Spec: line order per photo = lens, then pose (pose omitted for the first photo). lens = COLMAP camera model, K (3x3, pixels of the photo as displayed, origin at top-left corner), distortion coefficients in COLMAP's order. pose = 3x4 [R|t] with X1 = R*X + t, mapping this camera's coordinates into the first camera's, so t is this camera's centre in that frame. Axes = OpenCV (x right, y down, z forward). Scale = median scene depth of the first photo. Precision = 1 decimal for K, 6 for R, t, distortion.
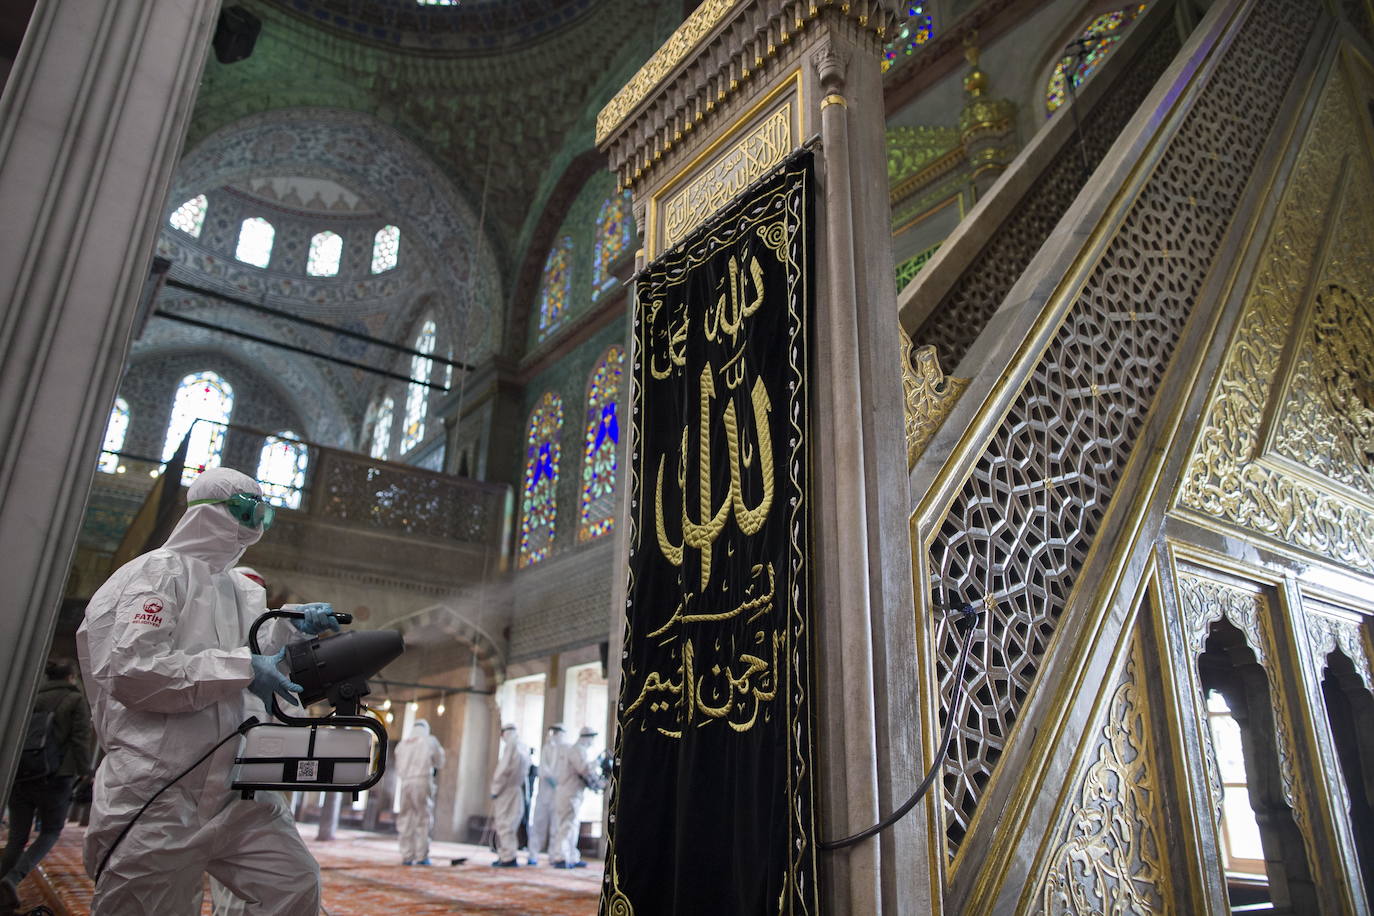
lens RADIAL K [[968.0, 0, 688.7], [0, 968.0, 455.3], [0, 0, 1]] dist [-0.011257, 0.005156]
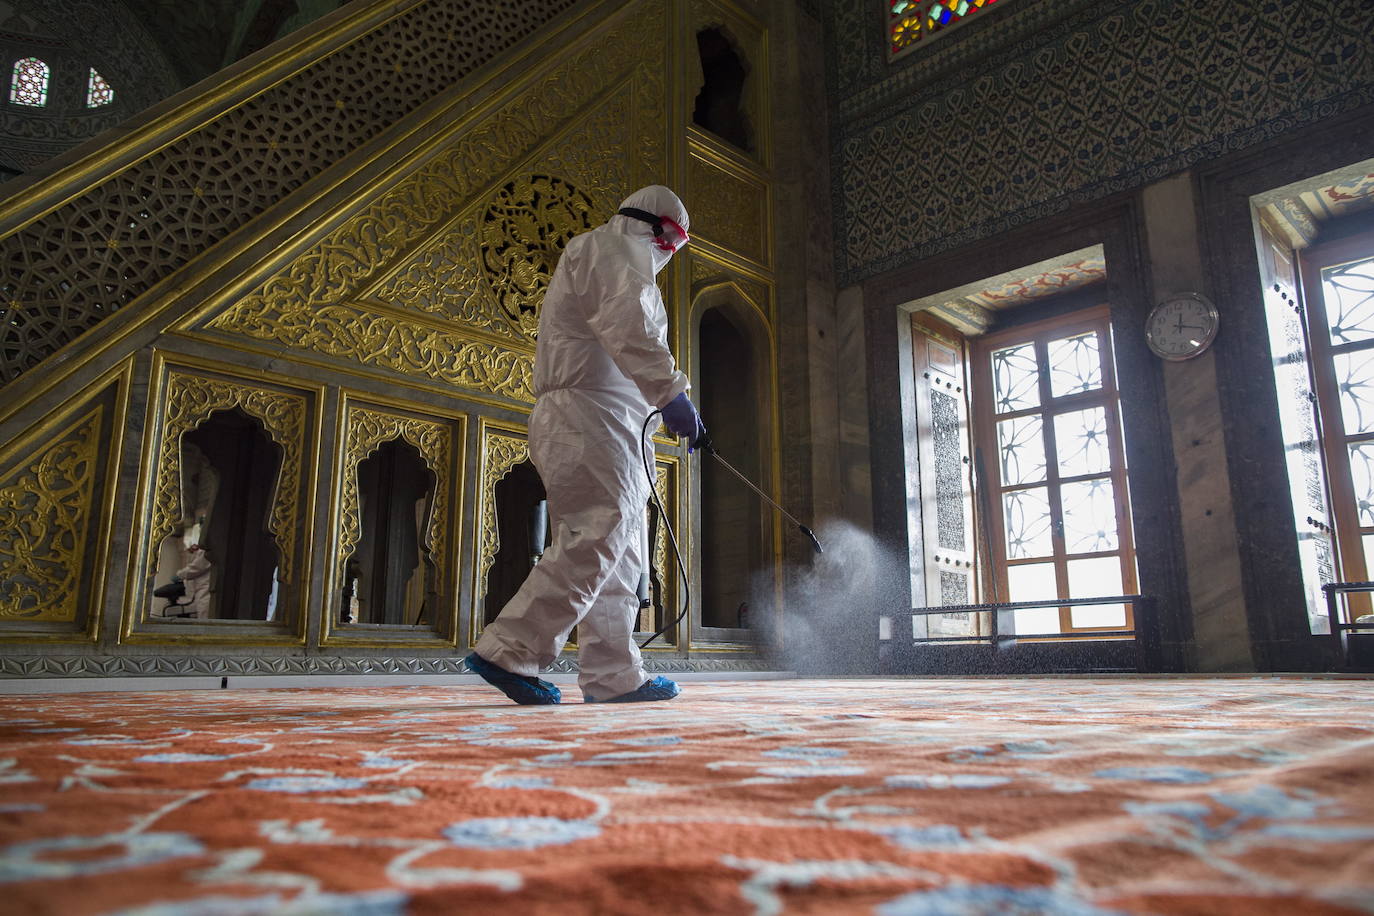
lens RADIAL K [[968.0, 0, 686.8], [0, 968.0, 459.3], [0, 0, 1]] dist [-0.011257, 0.005156]
pose [[0.987398, 0.014878, 0.157556, 0.157461], [-0.036418, 0.990214, 0.134721, 0.004098], [-0.154010, -0.138761, 0.978277, -0.082981]]
